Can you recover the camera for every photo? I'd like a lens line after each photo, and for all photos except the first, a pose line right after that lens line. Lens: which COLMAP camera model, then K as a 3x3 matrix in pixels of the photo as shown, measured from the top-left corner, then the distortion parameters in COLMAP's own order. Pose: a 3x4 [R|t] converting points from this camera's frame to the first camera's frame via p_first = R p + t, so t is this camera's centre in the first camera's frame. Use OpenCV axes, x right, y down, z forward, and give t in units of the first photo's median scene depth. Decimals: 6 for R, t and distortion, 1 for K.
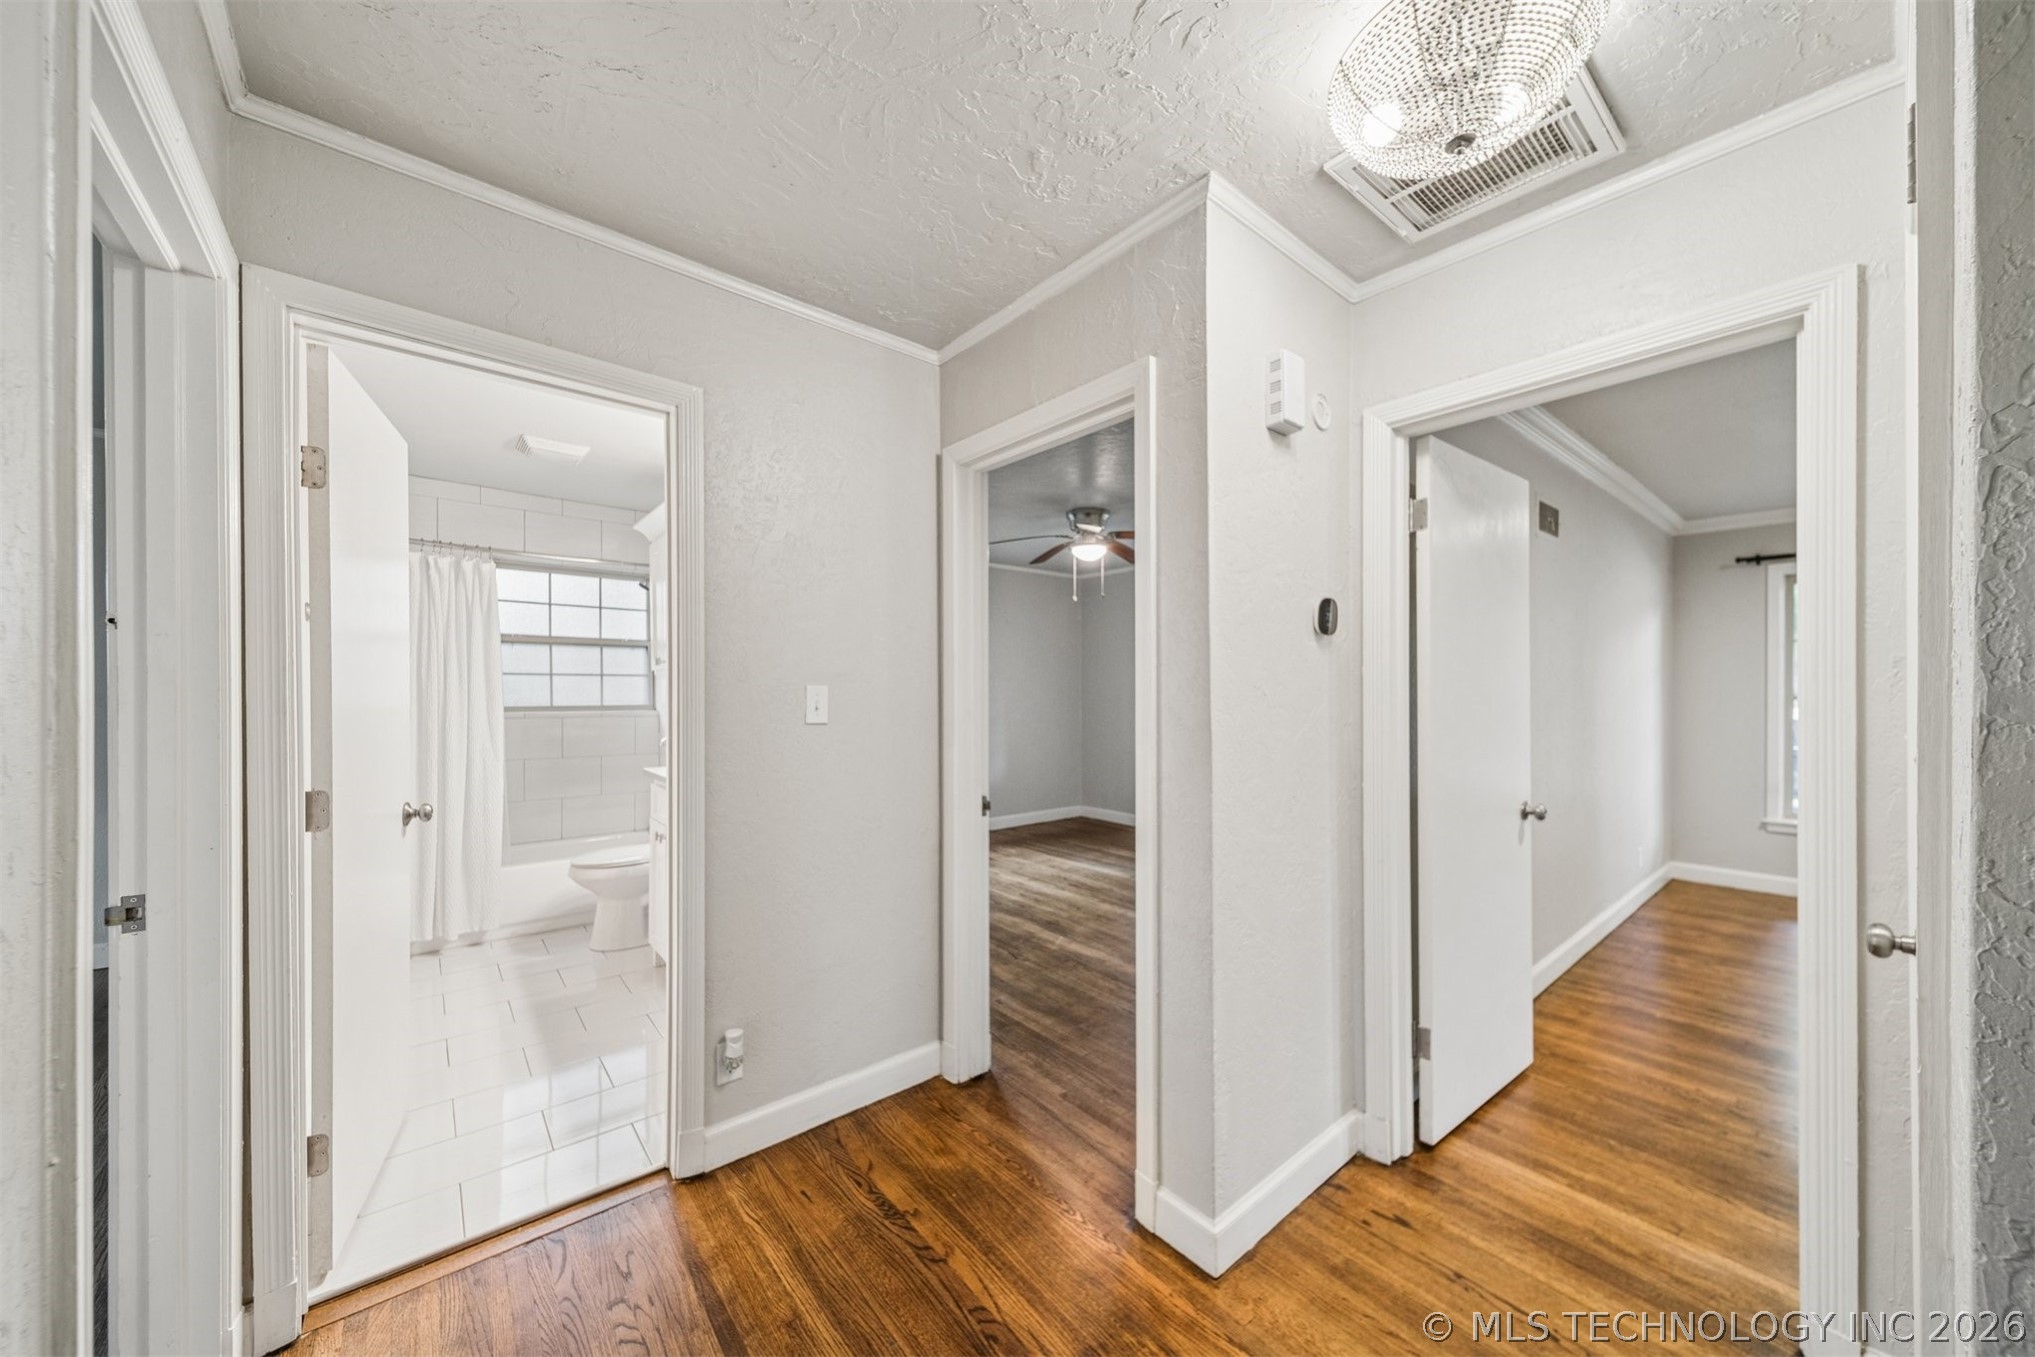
lens RADIAL K [[724.0, 0, 1027.9], [0, 724.0, 685.0], [0, 0, 1]] dist [-0.003127, -0.000366]
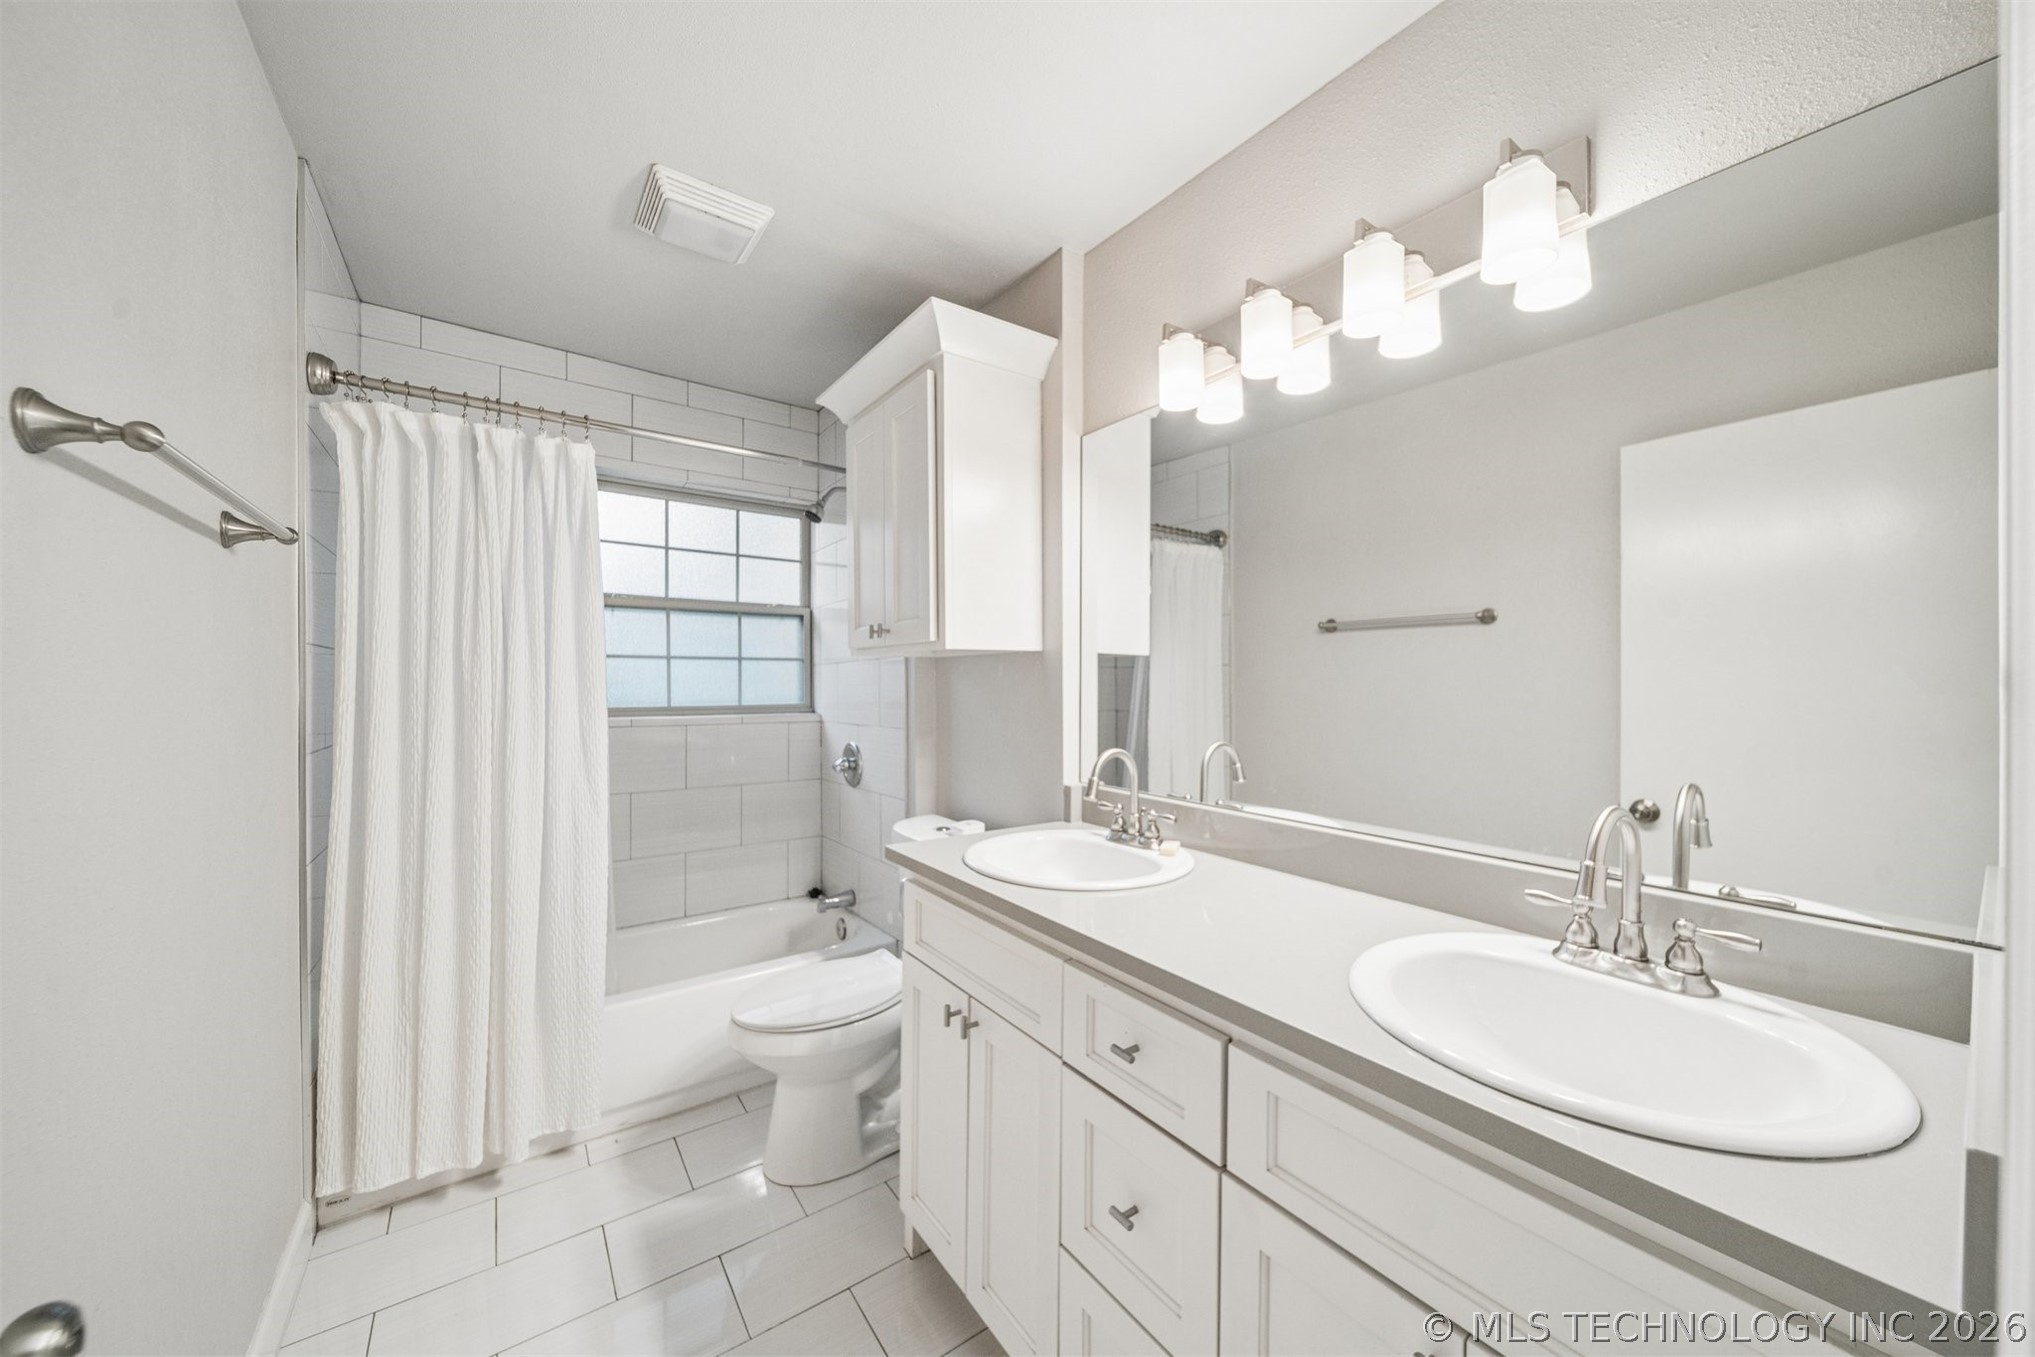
lens RADIAL K [[724.0, 0, 1009.6], [0, 724.0, 676.7], [0, 0, 1]] dist [-0.003127, -0.000366]
pose [[0.996475, 0.006302, -0.083659, -0.307682], [-0.005742, 0.999960, 0.006929, -0.003645], [0.083699, -0.006425, 0.996470, 0.392016]]
